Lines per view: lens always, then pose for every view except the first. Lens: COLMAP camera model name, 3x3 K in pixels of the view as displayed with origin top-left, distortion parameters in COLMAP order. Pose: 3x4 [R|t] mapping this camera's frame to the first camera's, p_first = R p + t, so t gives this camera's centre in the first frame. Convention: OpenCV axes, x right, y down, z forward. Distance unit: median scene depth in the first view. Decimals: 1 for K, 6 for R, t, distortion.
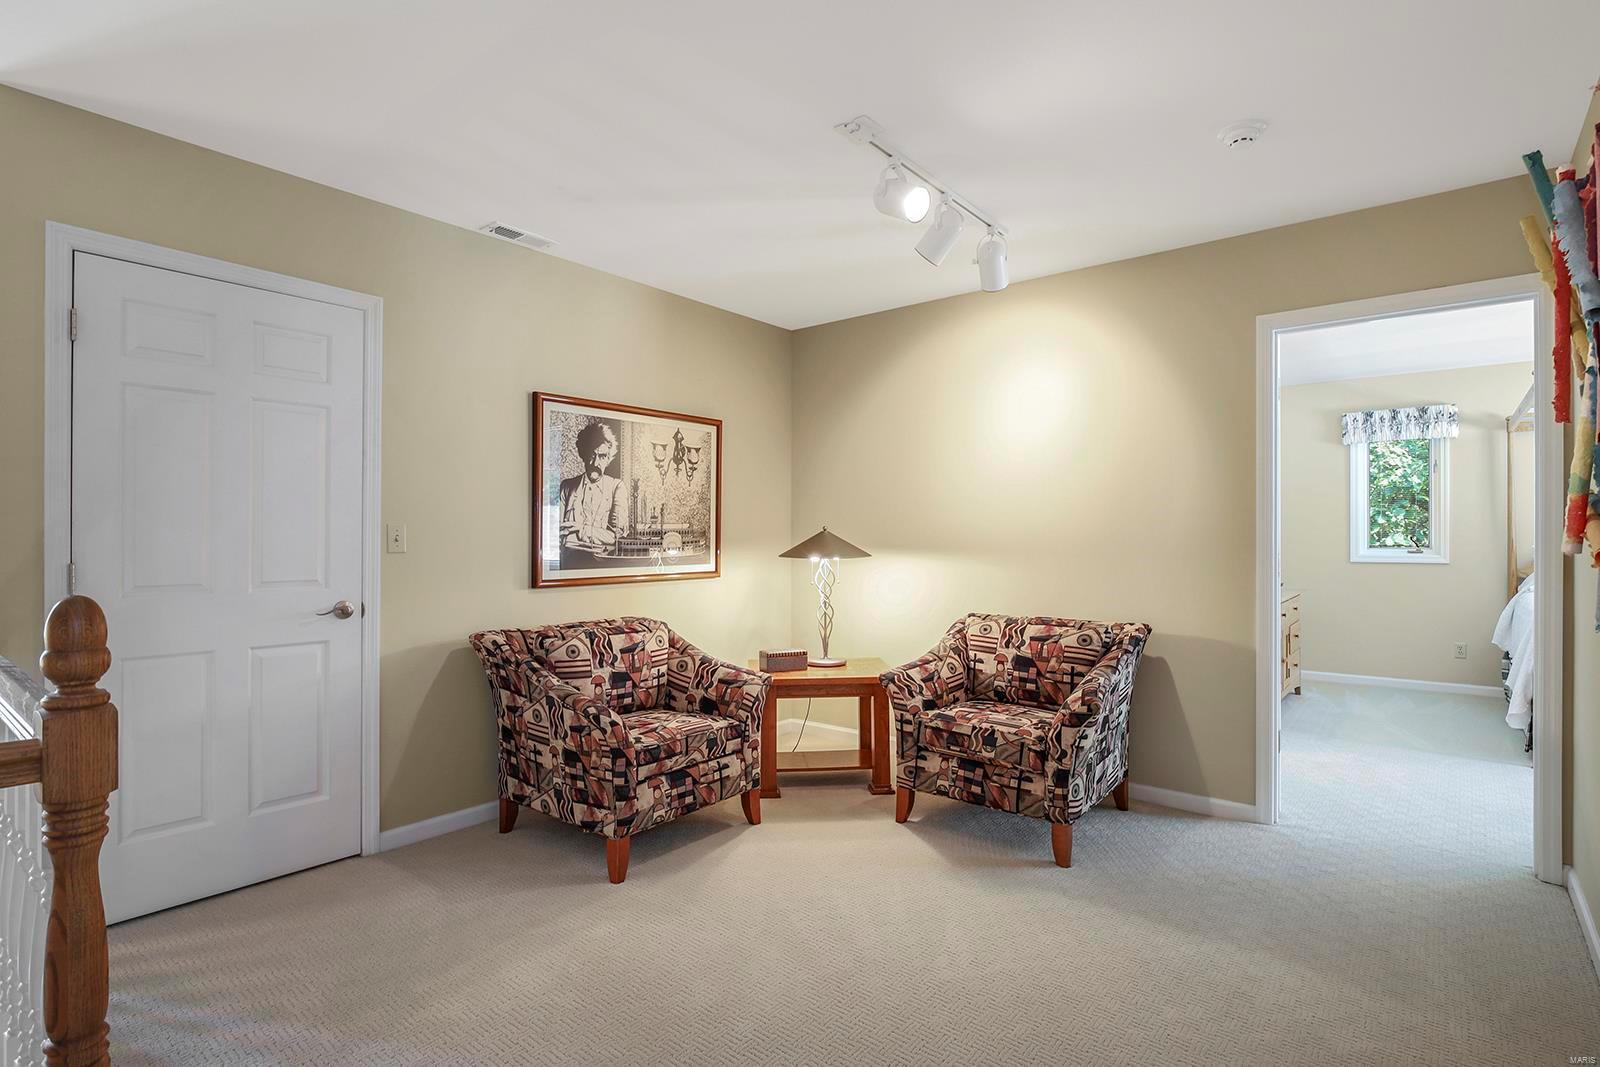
lens RADIAL K [[796.0, 0, 808.7], [0, 796.0, 534.6], [0, 0, 1]] dist [-0.004329, -0.000920]
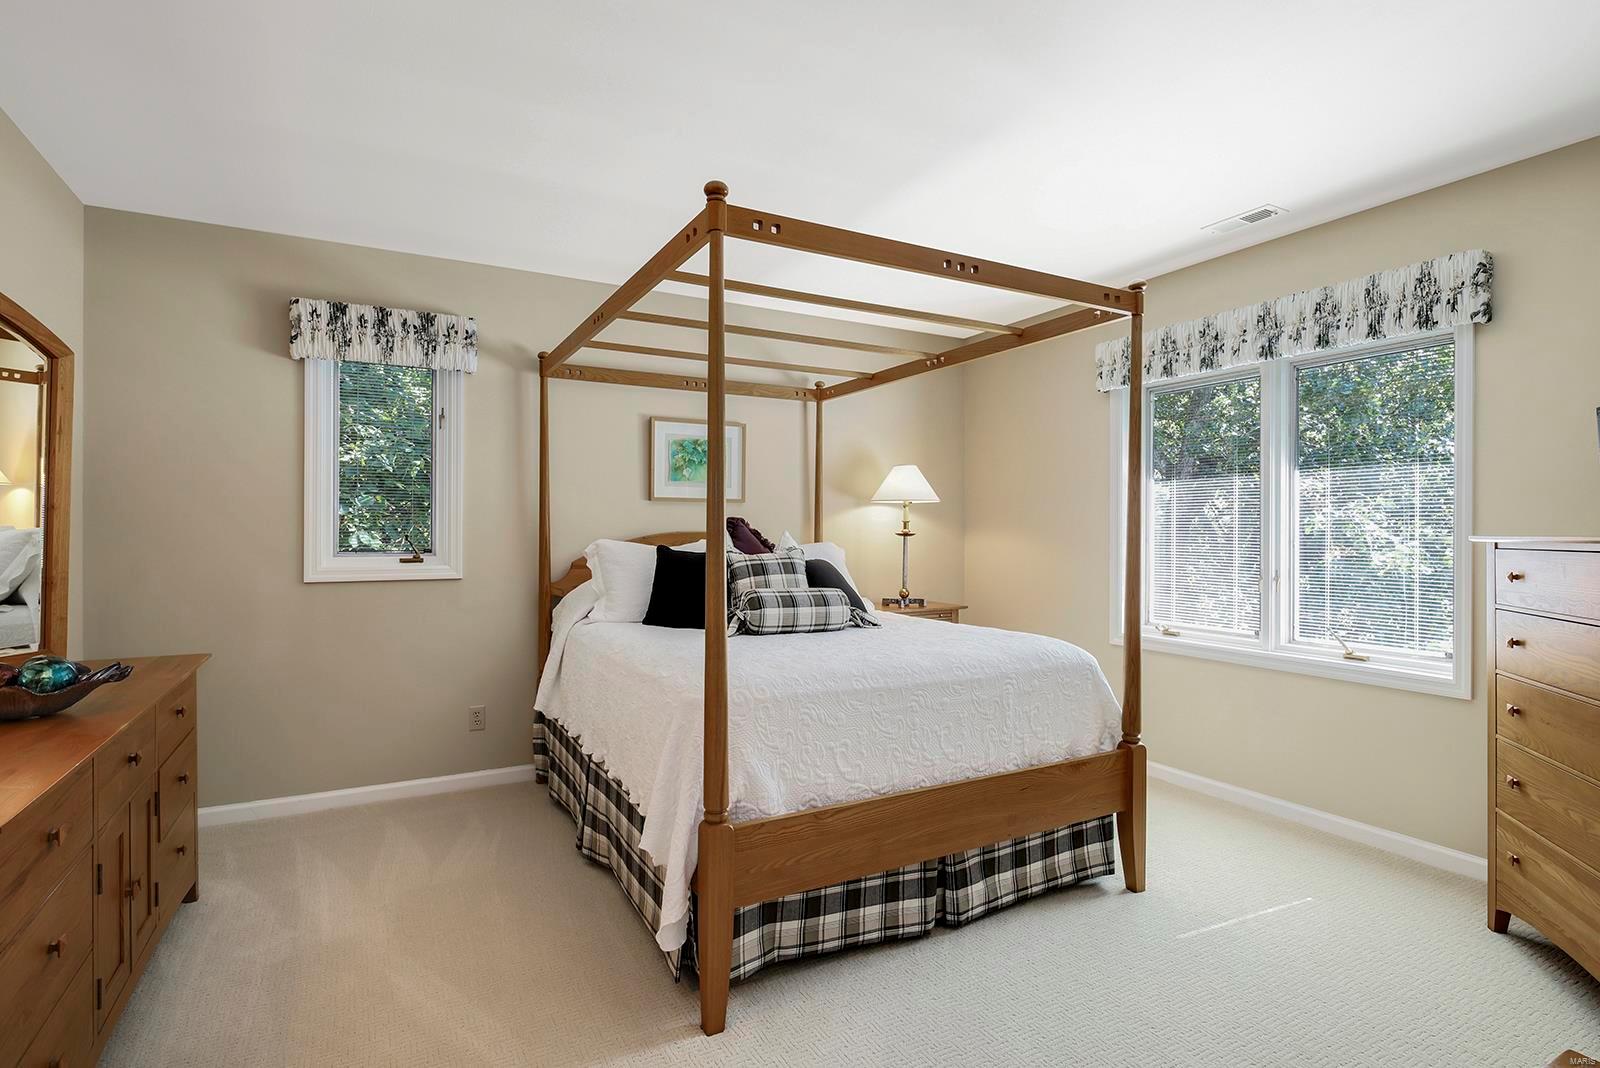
lens RADIAL K [[796.0, 0, 807.6], [0, 796.0, 535.5], [0, 0, 1]] dist [-0.004329, -0.000920]
pose [[0.379671, 0.004007, 0.925113, 0.334132], [-0.009210, 0.999957, -0.000552, 0.001298], [-0.925076, -0.008311, 0.379692, 0.509726]]
